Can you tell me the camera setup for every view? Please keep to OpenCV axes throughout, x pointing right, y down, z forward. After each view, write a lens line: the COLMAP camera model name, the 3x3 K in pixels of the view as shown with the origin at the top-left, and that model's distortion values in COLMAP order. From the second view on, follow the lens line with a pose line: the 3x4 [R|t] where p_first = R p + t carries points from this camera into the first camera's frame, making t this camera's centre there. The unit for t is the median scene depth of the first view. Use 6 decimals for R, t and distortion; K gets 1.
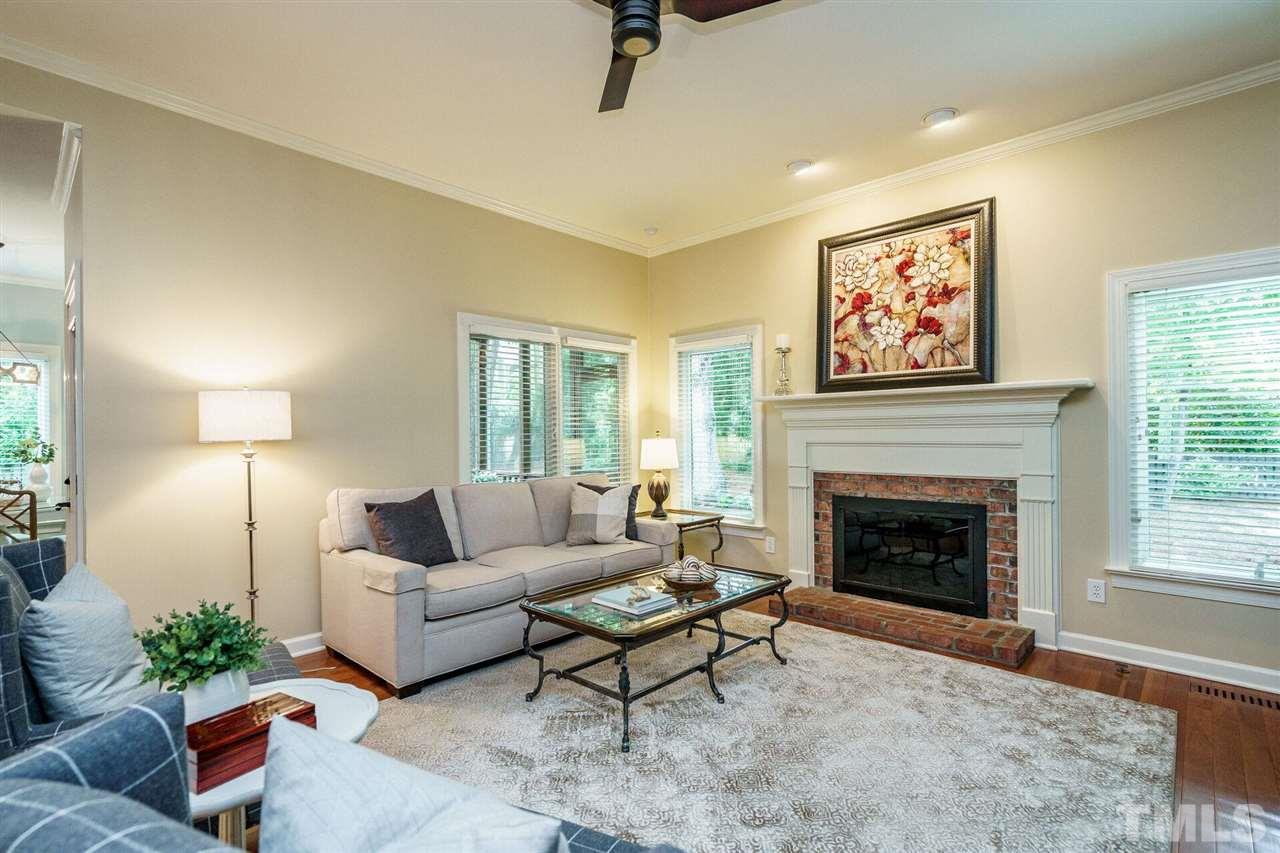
lens RADIAL K [[588.0, 0, 644.4], [0, 588.0, 432.3], [0, 0, 1]] dist [-0.017507, 0.003365]
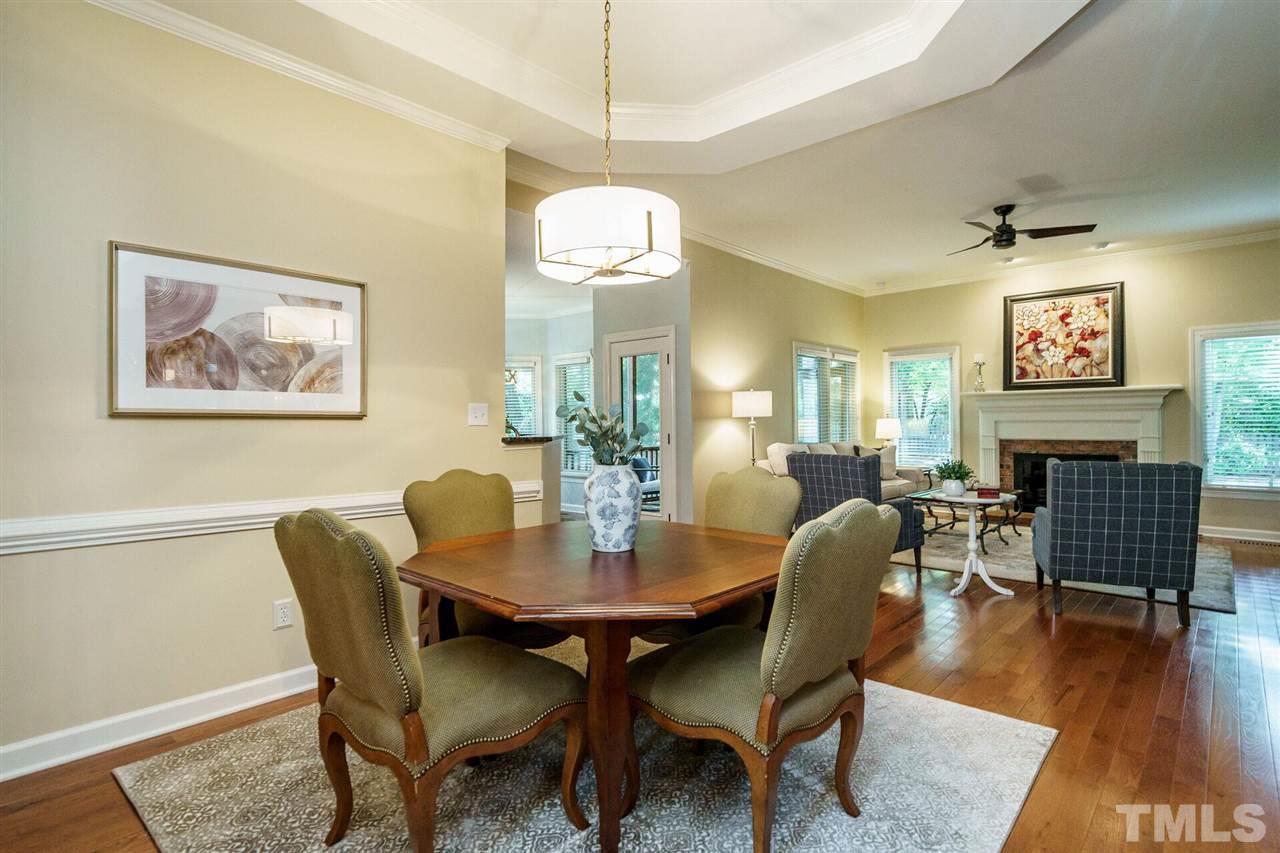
lens RADIAL K [[641.9, 0, 650.2], [0, 641.9, 420.5], [0, 0, 1]] dist [0.014062, -0.000741]
pose [[0.999065, 0.001268, 0.043205, -0.838870], [-0.001223, 0.999999, -0.001058, 0.021529], [-0.043206, 0.001004, 0.999066, -0.818876]]
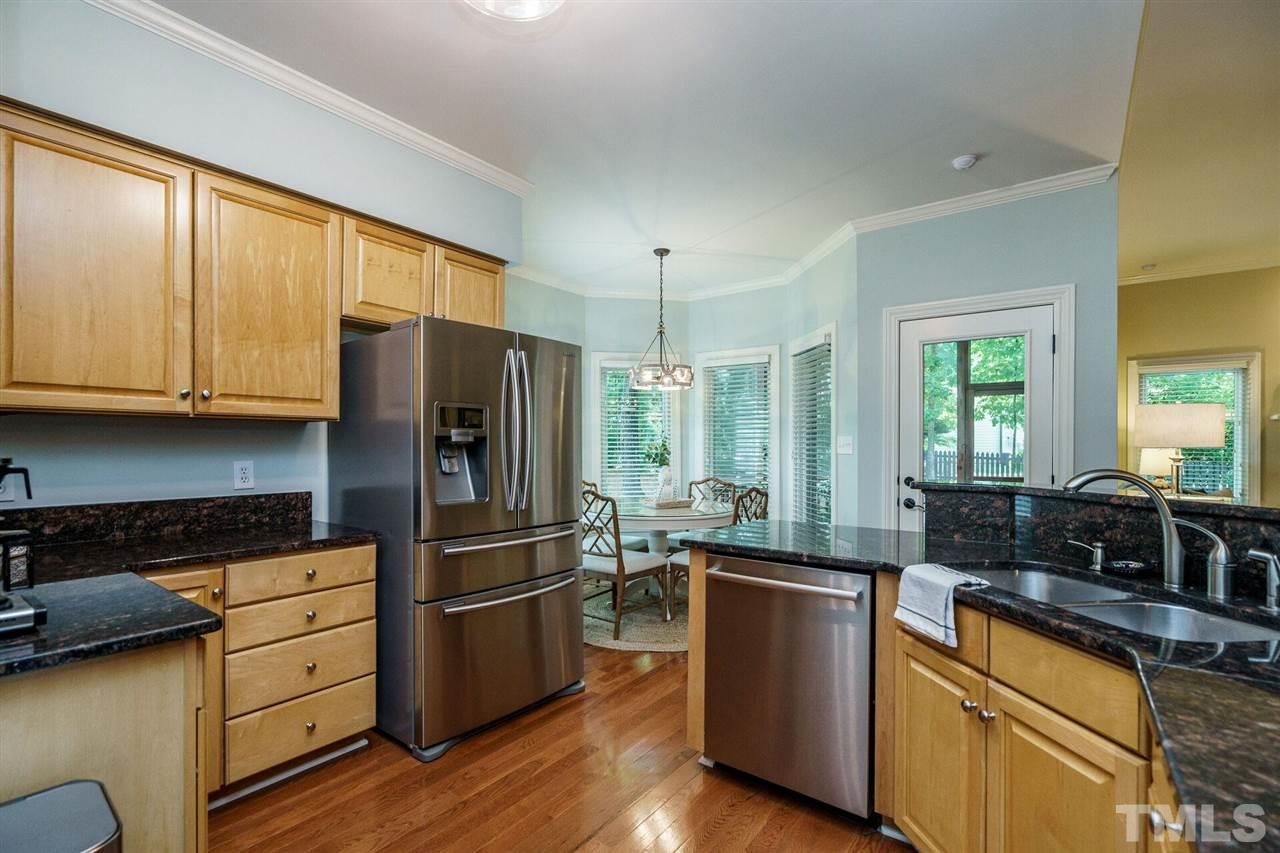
lens RADIAL K [[588.0, 0, 622.9], [0, 588.0, 448.7], [0, 0, 1]] dist [-0.017507, 0.003365]
pose [[0.991322, 0.010765, 0.131012, -1.442482], [-0.011376, 0.999928, 0.003919, 0.020333], [-0.130960, -0.005376, 0.991373, 0.030884]]
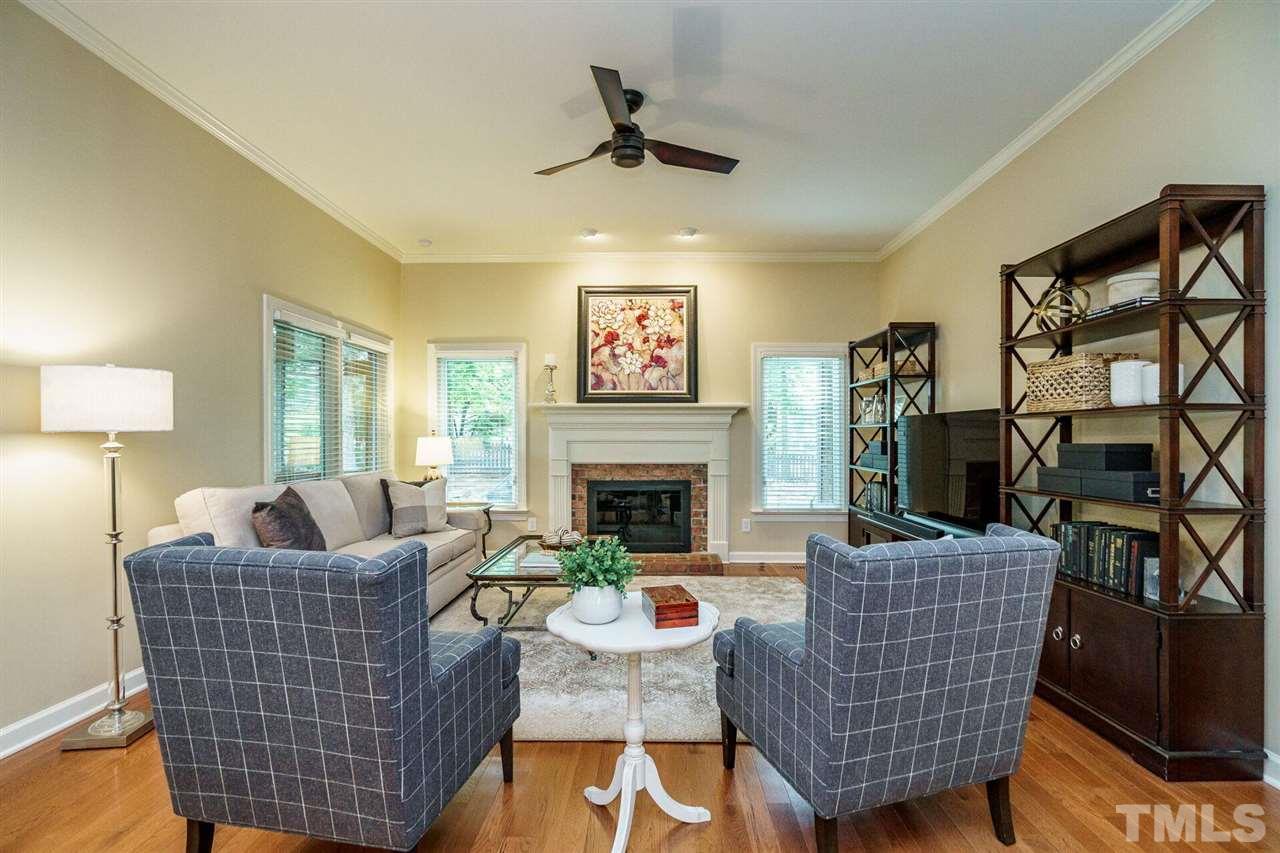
lens RADIAL K [[588.0, 0, 646.6], [0, 588.0, 437.7], [0, 0, 1]] dist [-0.017507, 0.003365]
pose [[0.729273, 0.007916, 0.684177, -0.534474], [-0.007665, 0.999965, -0.003399, 0.015447], [-0.684180, -0.002765, 0.729308, -0.062981]]
